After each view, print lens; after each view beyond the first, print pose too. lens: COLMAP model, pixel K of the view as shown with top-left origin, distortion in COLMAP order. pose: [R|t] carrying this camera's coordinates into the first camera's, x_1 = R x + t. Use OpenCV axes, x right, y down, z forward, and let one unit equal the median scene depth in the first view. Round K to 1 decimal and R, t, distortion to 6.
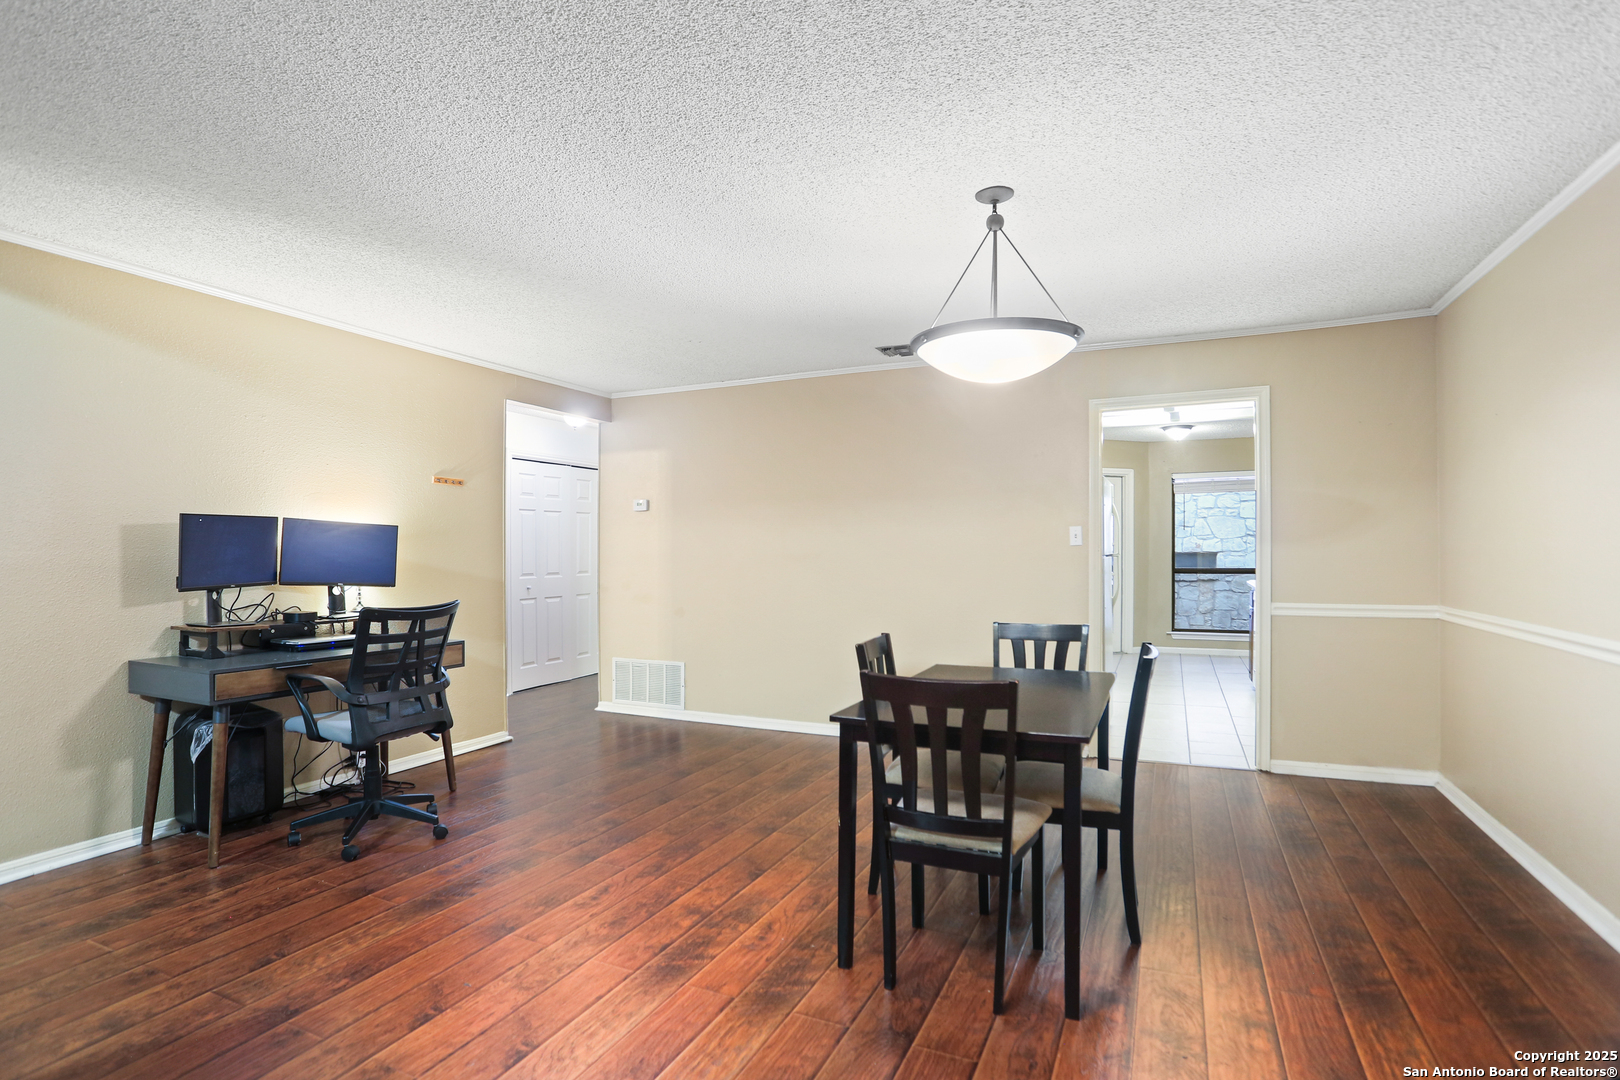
lens RADIAL K [[770.9, 0, 816.7], [0, 770.9, 548.8], [0, 0, 1]] dist [-0.003119, -0.000084]
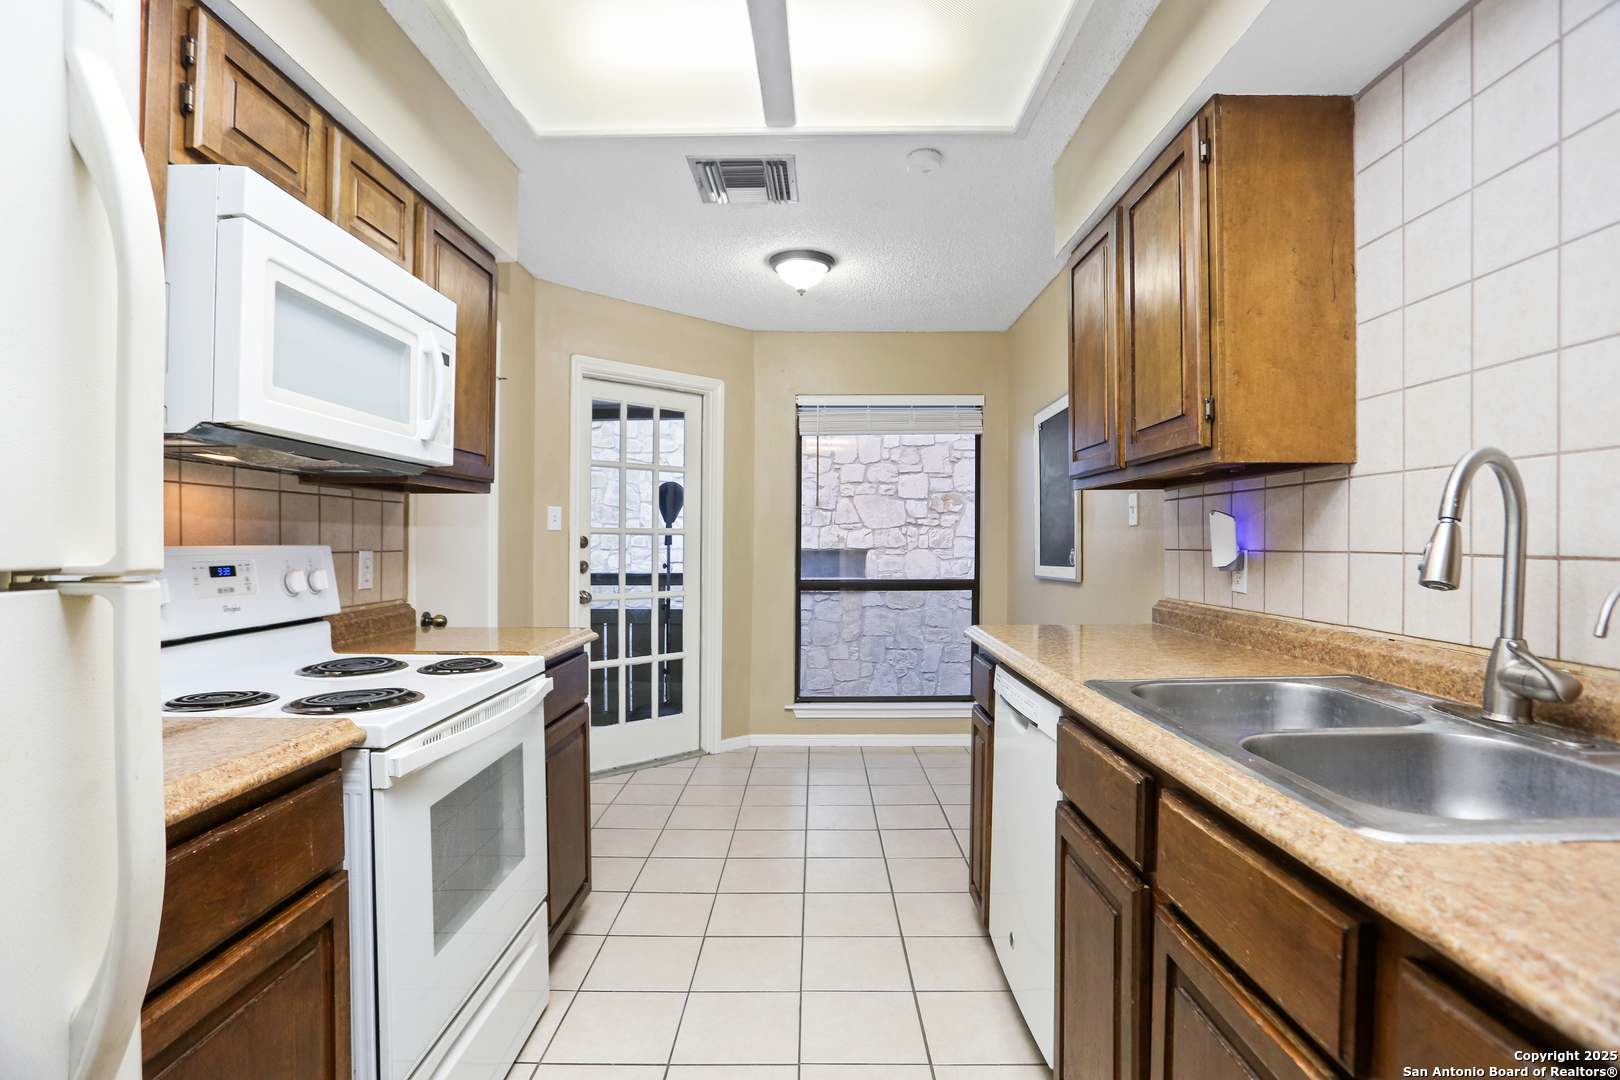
lens RADIAL K [[770.9, 0, 811.3], [0, 770.9, 544.7], [0, 0, 1]] dist [-0.003119, -0.000084]
pose [[0.912602, 0.005399, 0.408814, 0.212222], [-0.005836, 0.999983, -0.000179, 0.000939], [-0.408808, -0.002222, 0.912618, 0.428782]]
